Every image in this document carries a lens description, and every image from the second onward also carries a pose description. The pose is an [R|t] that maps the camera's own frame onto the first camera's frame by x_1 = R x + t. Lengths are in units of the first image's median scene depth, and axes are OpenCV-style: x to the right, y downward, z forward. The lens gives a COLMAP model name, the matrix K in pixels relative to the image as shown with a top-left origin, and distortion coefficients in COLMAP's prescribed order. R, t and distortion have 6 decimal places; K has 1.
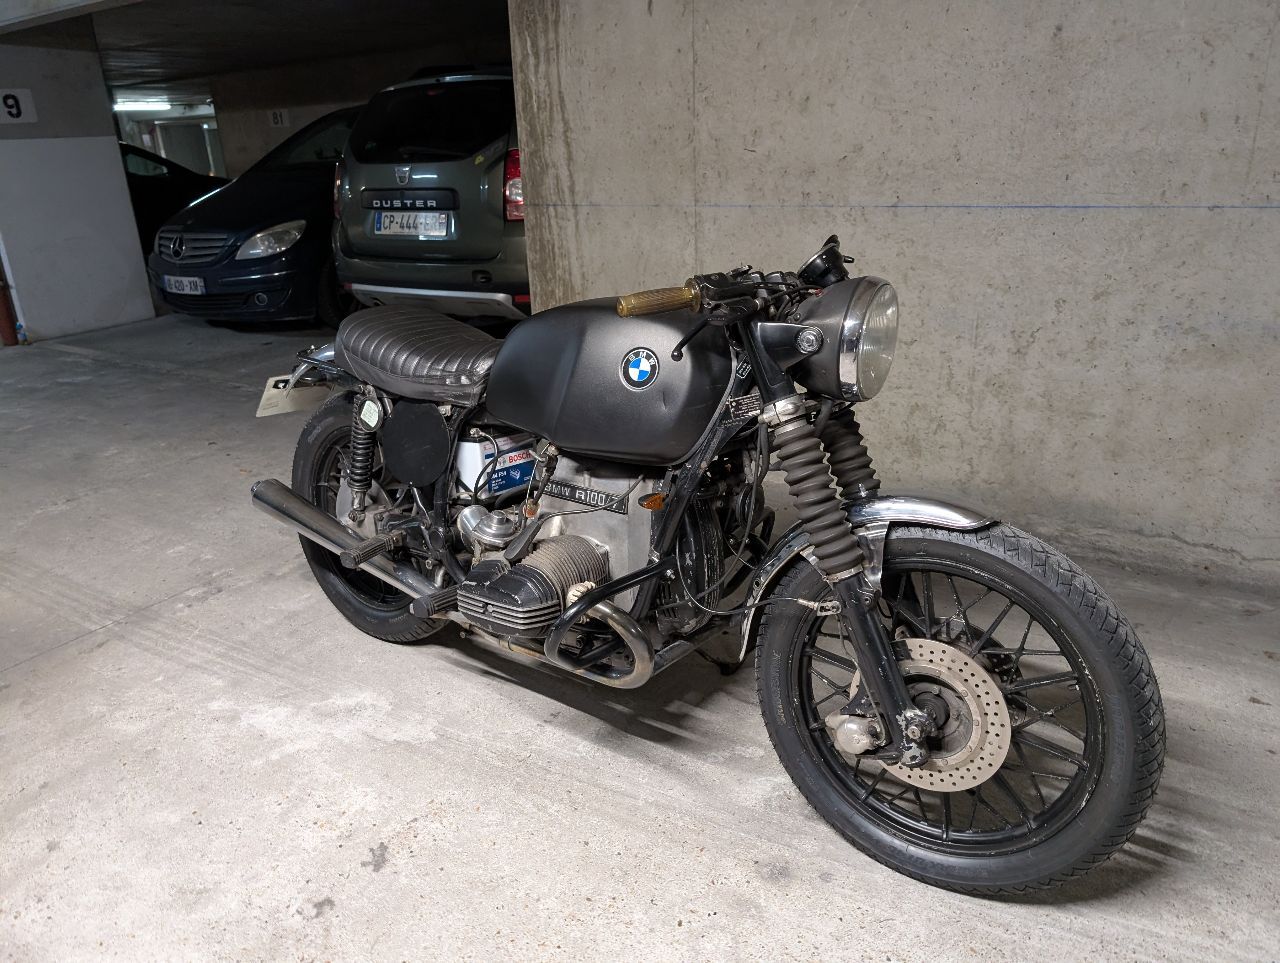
lens RADIAL K [[888.3, 0, 637.2], [0, 888.3, 483.9], [0, 0, 1]] dist [0.003437, -0.002012]
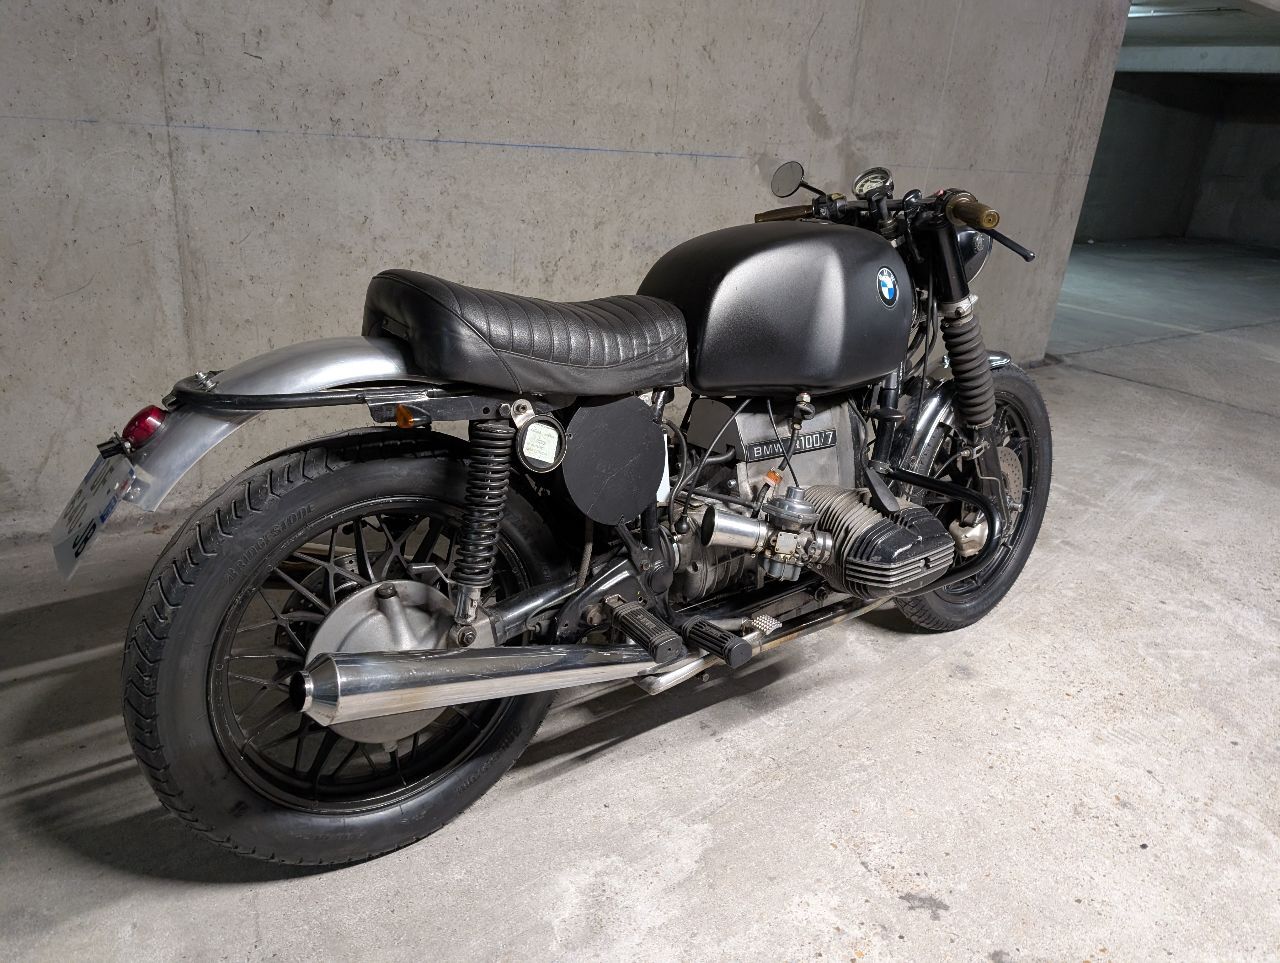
lens RADIAL K [[888.3, 0, 636.3], [0, 888.3, 479.0], [0, 0, 1]] dist [0.003437, -0.002012]
pose [[0.321871, -0.291535, 0.900781, -0.625089], [0.259116, 0.942212, 0.212355, -0.125074], [-0.910636, 0.165056, 0.378813, 0.533045]]
